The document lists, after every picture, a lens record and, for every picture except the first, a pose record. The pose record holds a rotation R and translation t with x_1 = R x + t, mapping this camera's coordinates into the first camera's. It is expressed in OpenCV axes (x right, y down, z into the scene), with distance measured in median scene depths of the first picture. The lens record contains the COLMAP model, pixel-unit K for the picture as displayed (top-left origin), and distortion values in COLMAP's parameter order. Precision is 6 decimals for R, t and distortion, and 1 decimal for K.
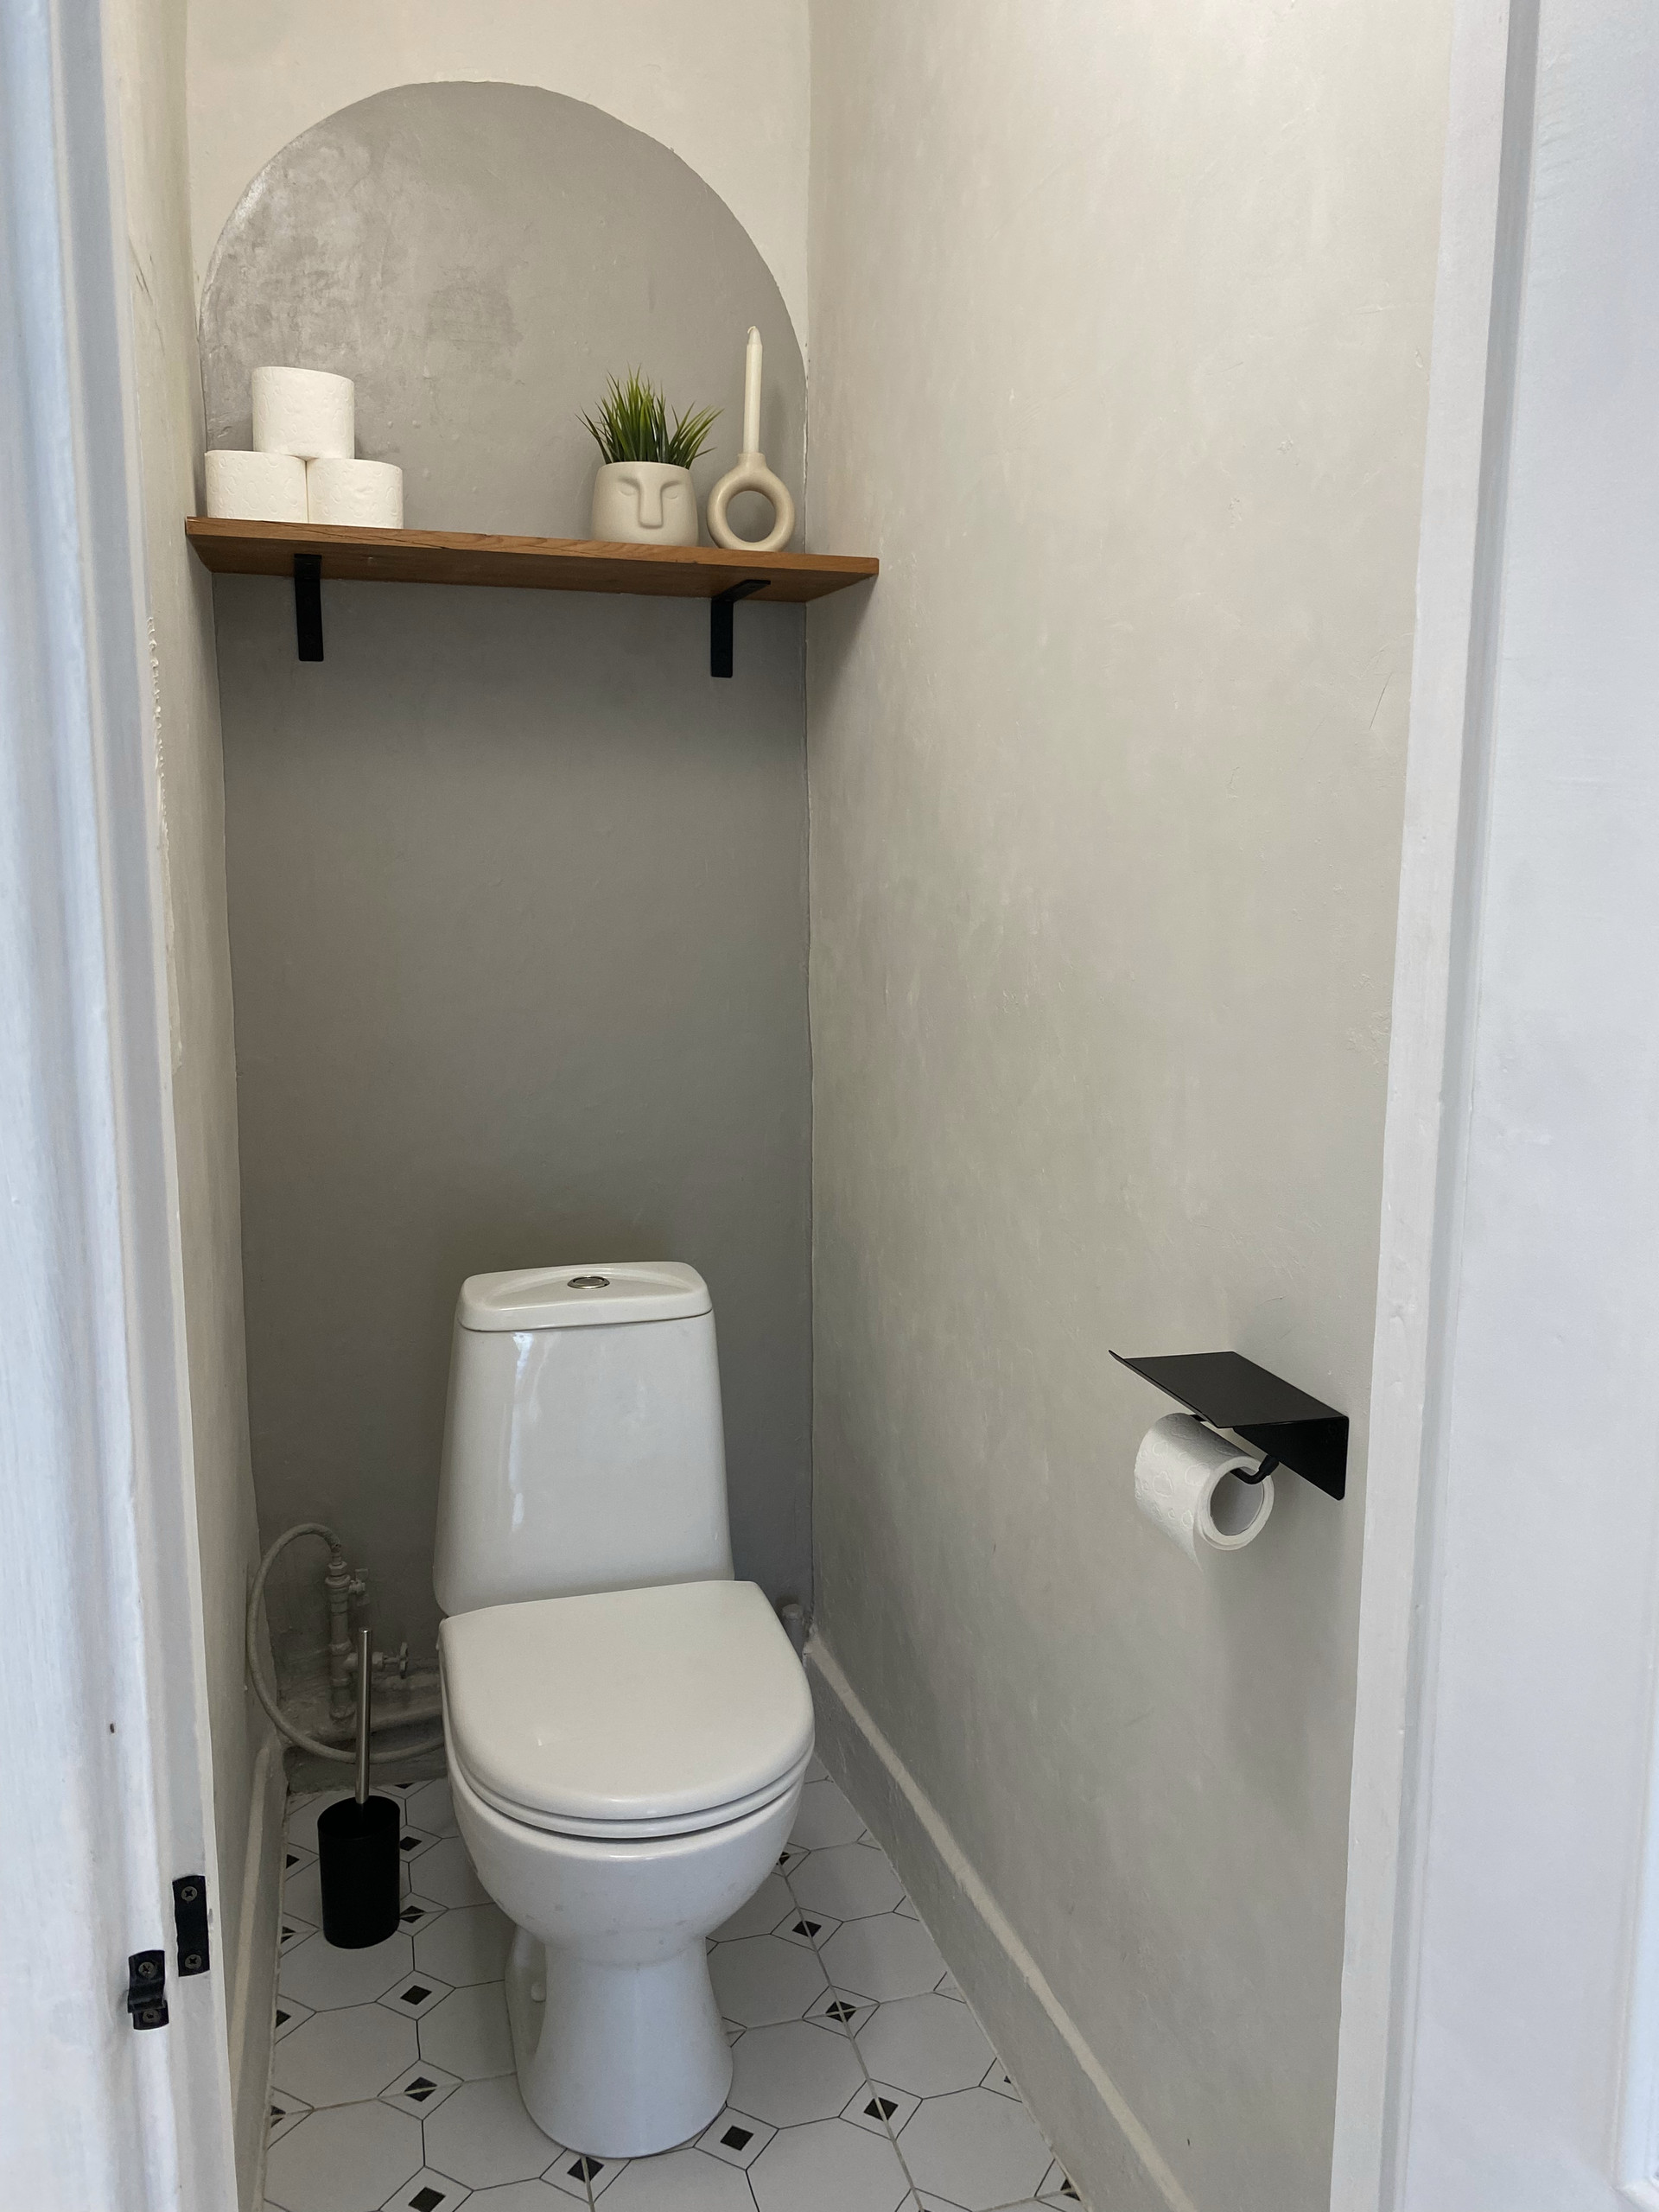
lens RADIAL K [[1695.3, 0, 836.7], [0, 1695.3, 1104.0], [0, 0, 1]] dist [0.057924, -0.064171]
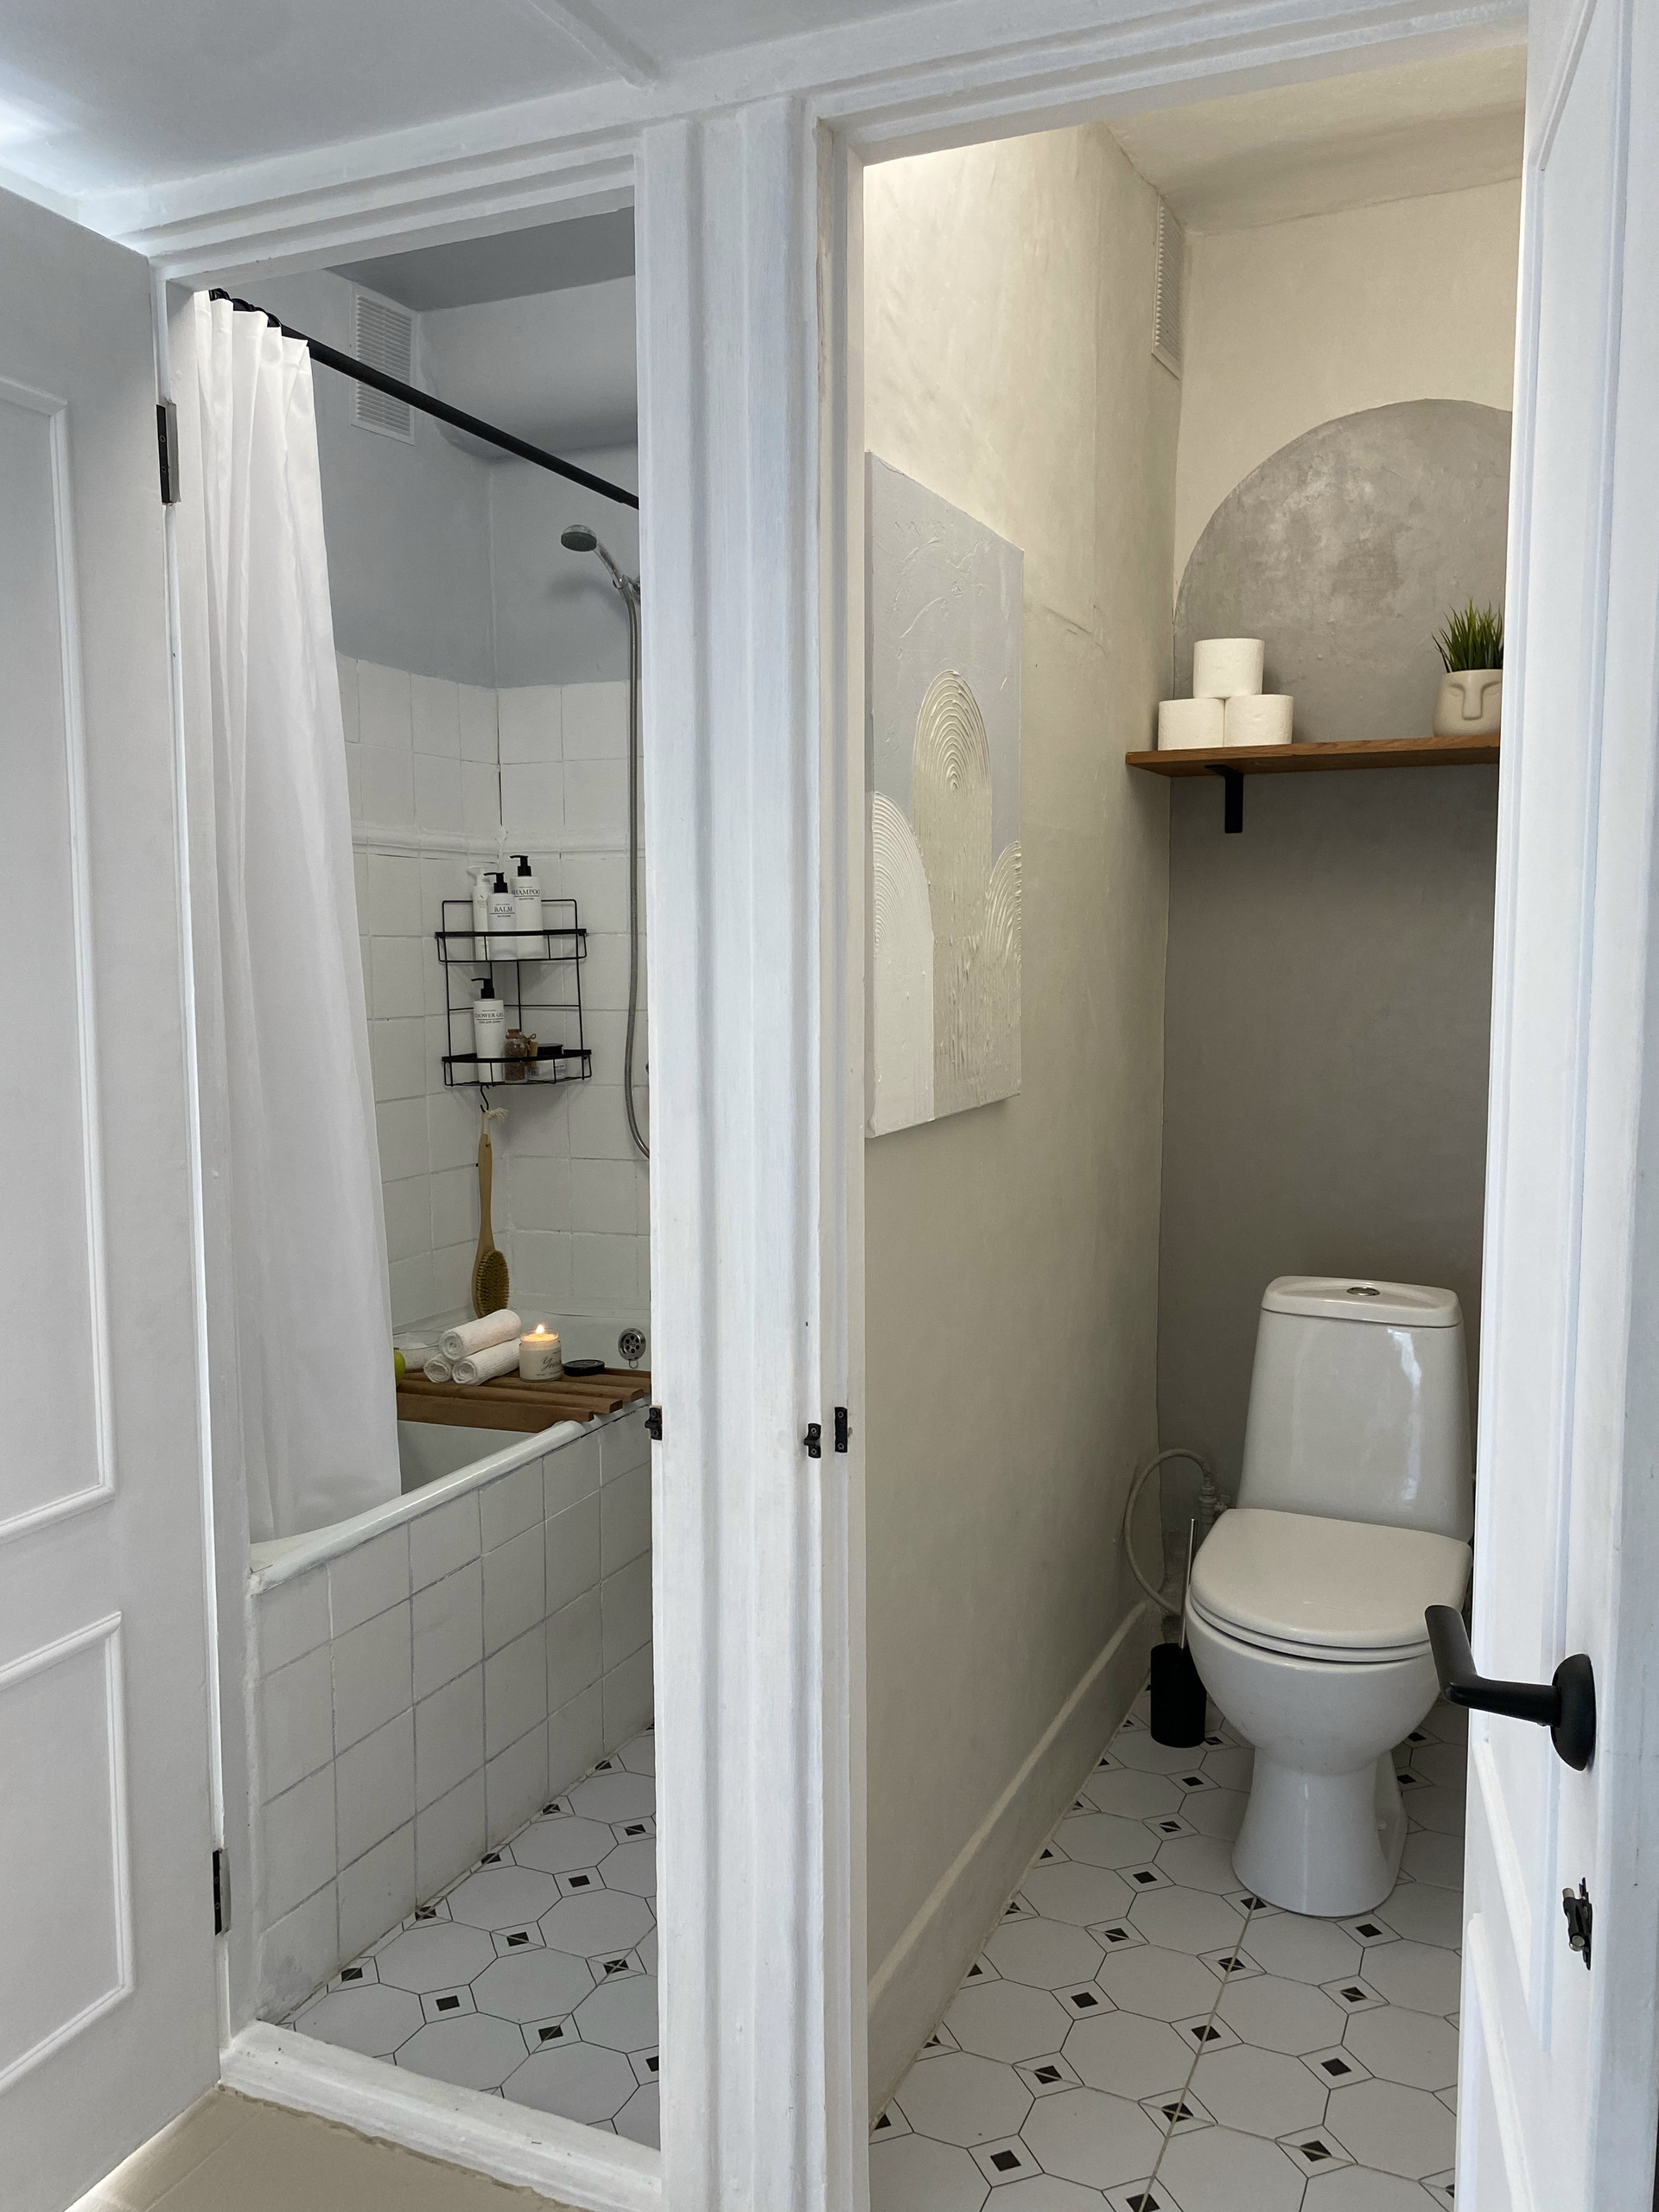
lens RADIAL K [[1695.3, 0, 843.2], [0, 1695.3, 1110.0], [0, 0, 1]] dist [0.057924, -0.064171]
pose [[0.771153, 0.061247, -0.633697, 0.365443], [-0.096505, 0.995105, -0.021261, 0.031323], [0.629294, 0.077550, 0.773289, -0.283072]]
